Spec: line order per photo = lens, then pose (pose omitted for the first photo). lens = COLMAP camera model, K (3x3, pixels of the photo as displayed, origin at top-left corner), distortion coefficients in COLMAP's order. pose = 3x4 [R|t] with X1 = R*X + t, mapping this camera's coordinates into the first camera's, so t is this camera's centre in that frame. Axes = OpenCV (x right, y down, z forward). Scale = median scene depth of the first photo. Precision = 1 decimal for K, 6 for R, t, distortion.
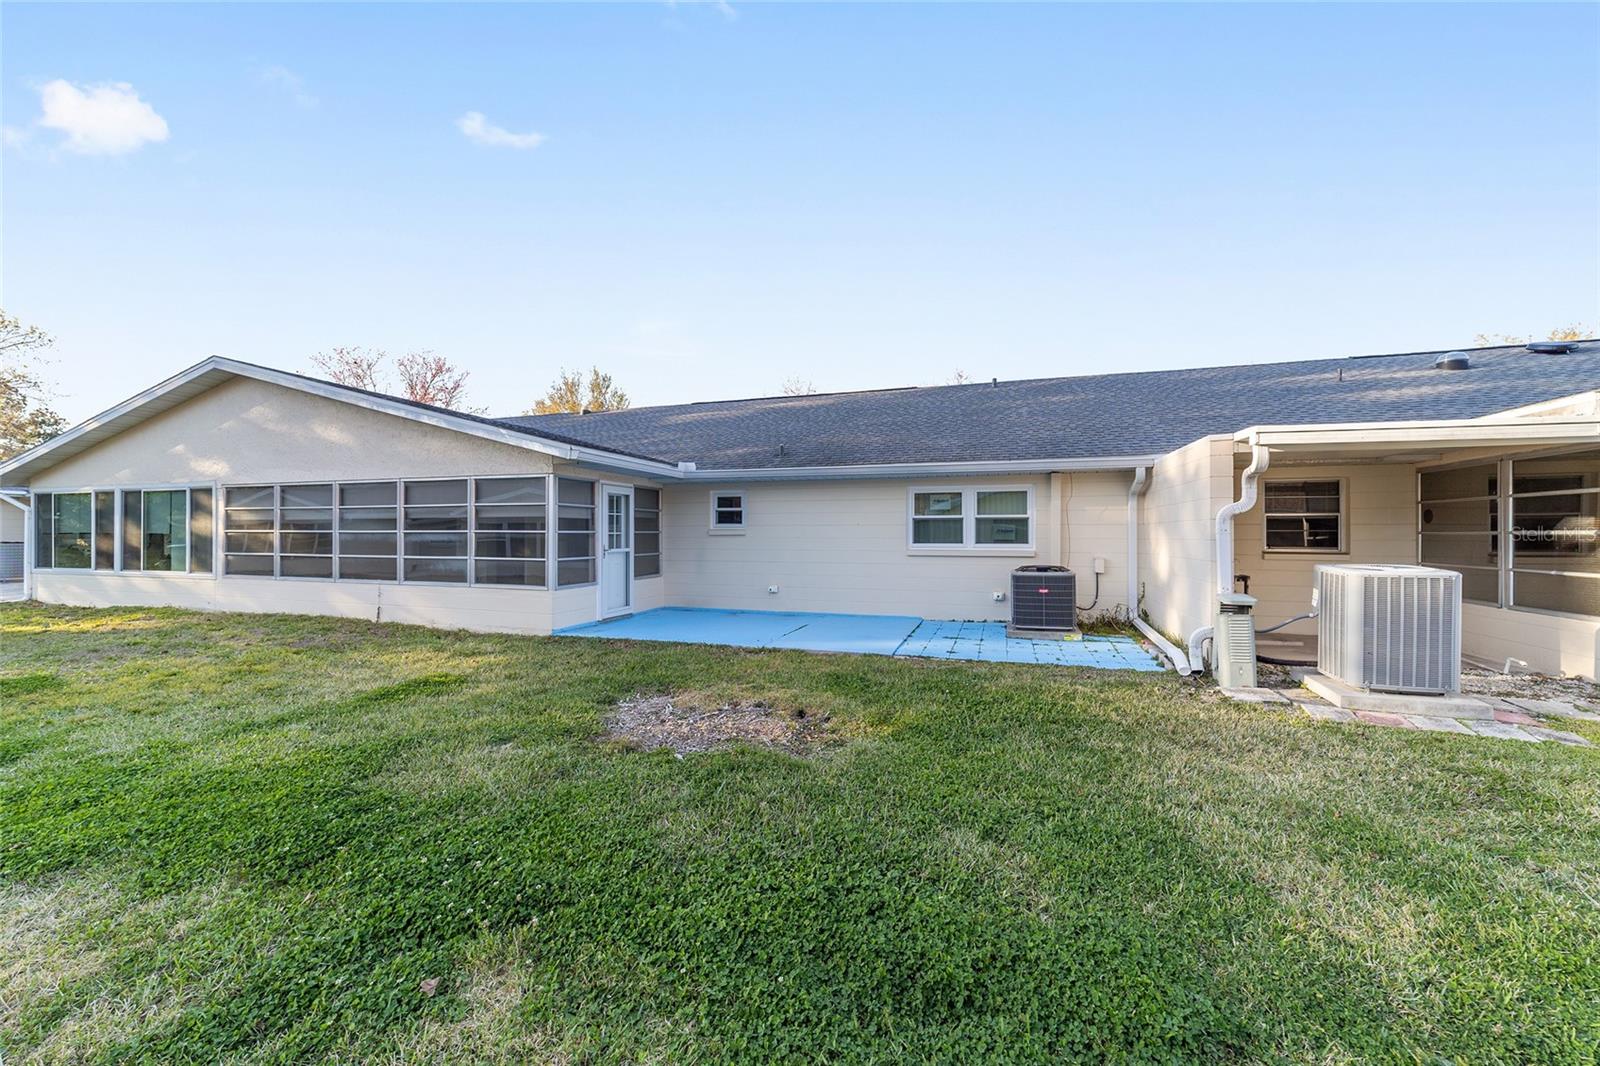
lens RADIAL K [[623.5, 0, 802.3], [0, 623.5, 532.7], [0, 0, 1]] dist [-0.016464, 0.008113]
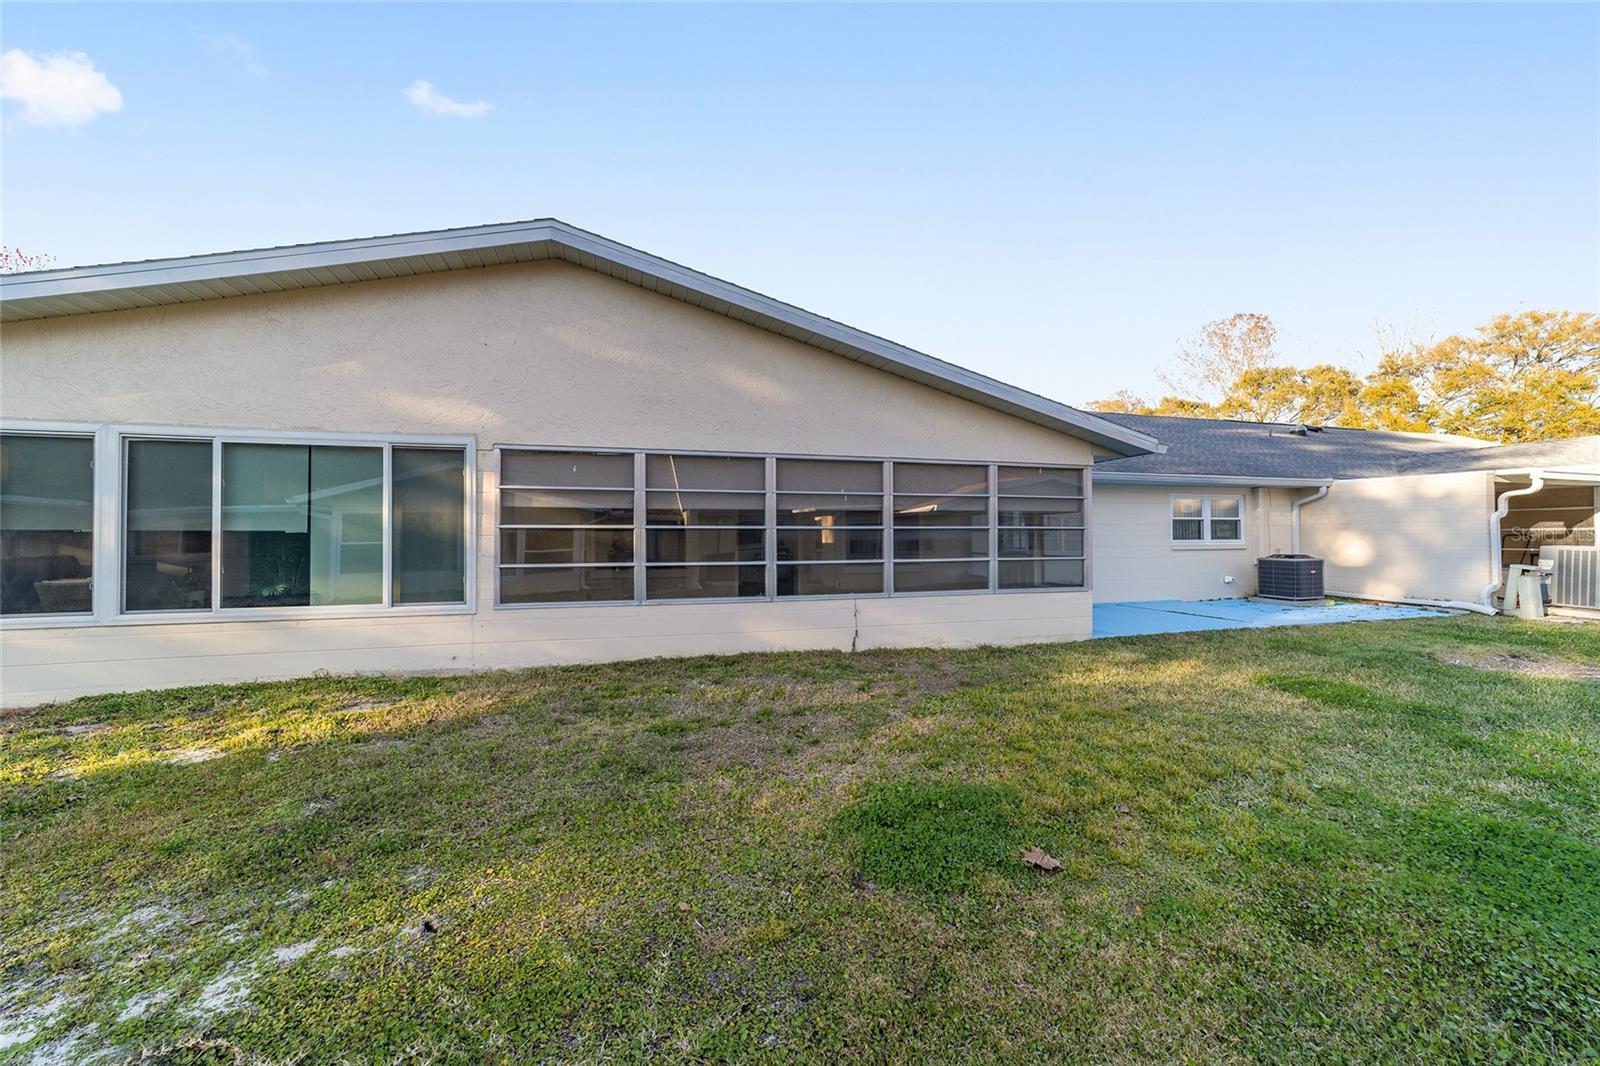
lens RADIAL K [[615.1, 0, 803.0], [0, 615.1, 531.8], [0, 0, 1]] dist [-0.014059, 0.005526]
pose [[0.829612, 0.001642, 0.558338, -1.111753], [0.003567, 0.999960, -0.008239, 0.008784], [-0.558329, 0.008827, 0.829572, 0.418169]]
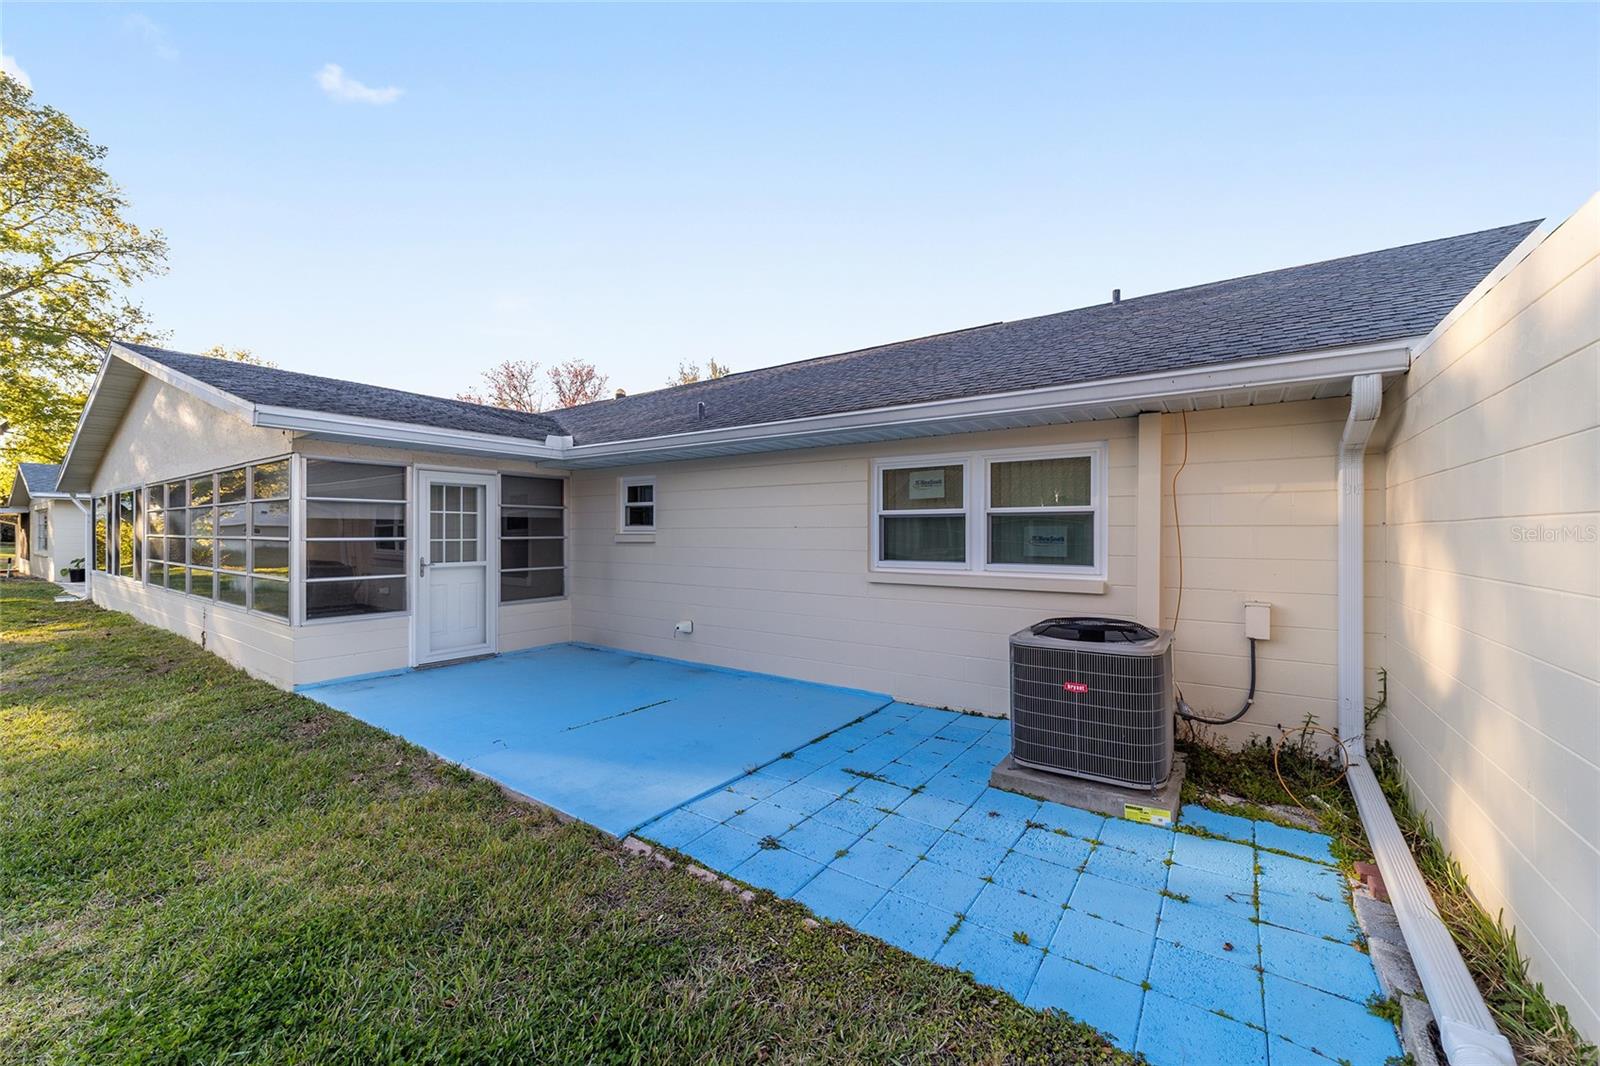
lens RADIAL K [[616.2, 0, 803.5], [0, 616.2, 536.8], [0, 0, 1]] dist [-0.010830, 0.000361]
pose [[0.954746, 0.002569, -0.297411, 0.281010], [-0.000605, 0.999977, 0.006693, -0.007801], [0.297421, -0.006211, 0.954726, 0.465541]]
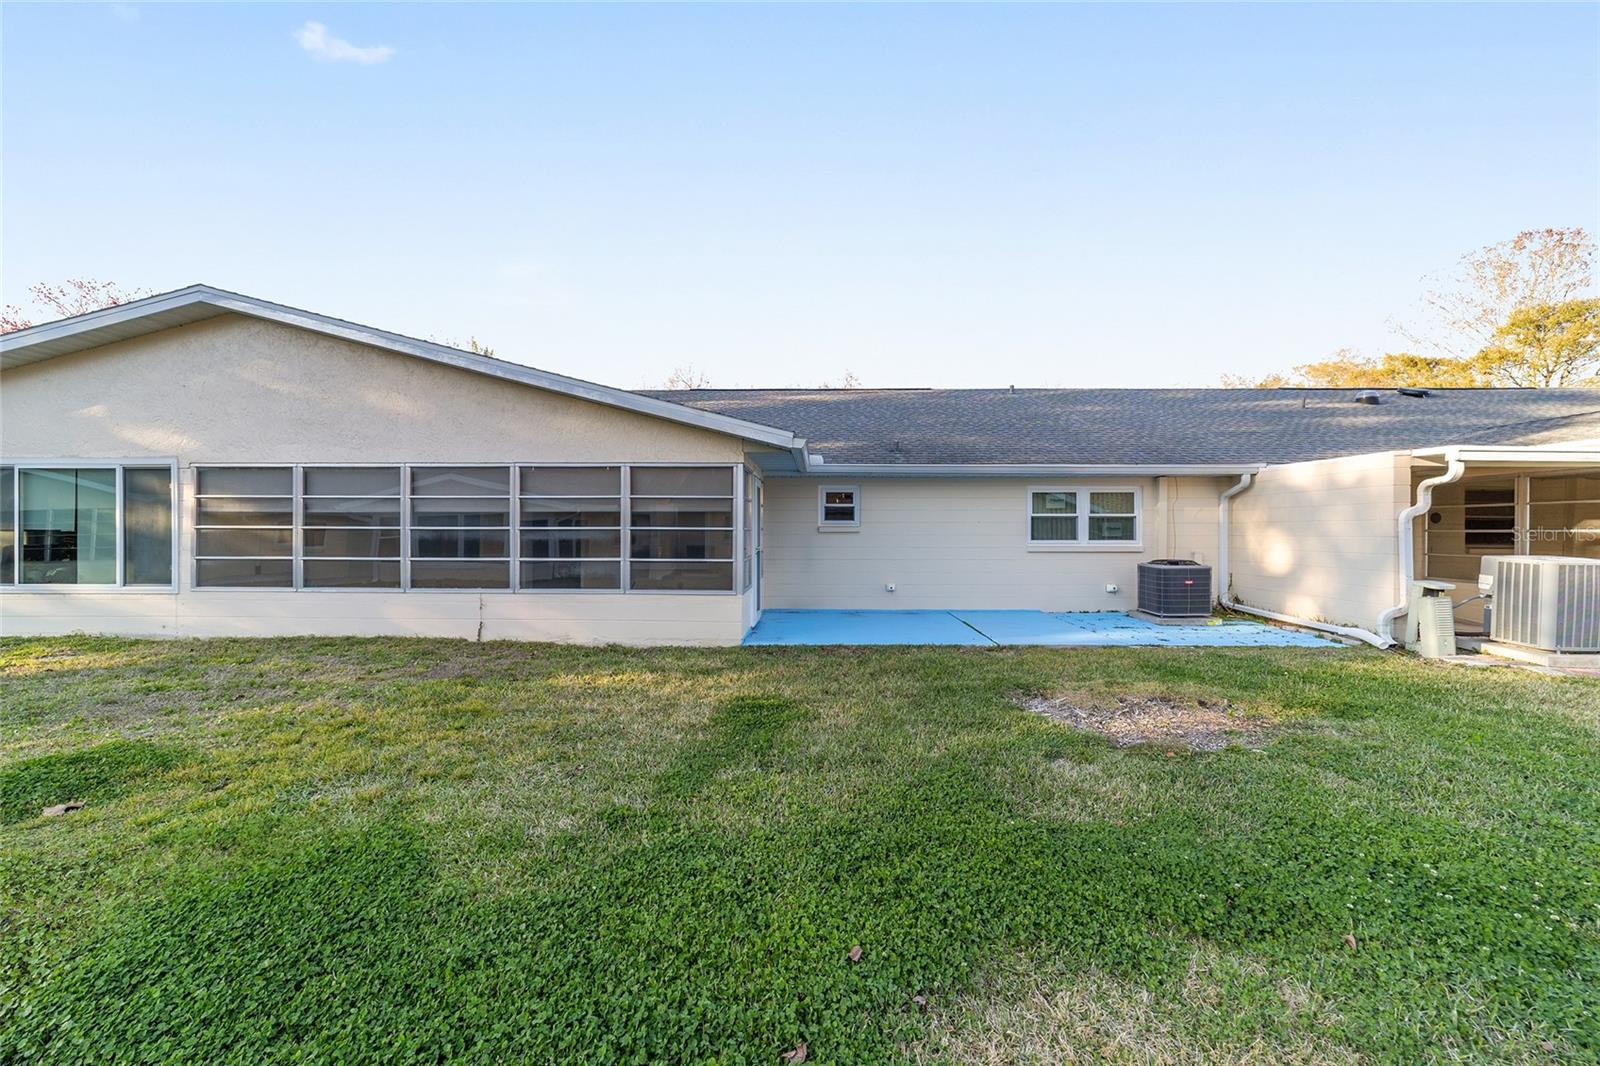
lens RADIAL K [[630.2, 0, 802.6], [0, 630.2, 531.8], [0, 0, 1]] dist [-0.016301, 0.008481]
pose [[0.957762, 0.000166, 0.287561, -0.504577], [-0.001490, 0.999989, 0.004383, -0.000978], [-0.287557, -0.004627, 0.957752, 0.098645]]
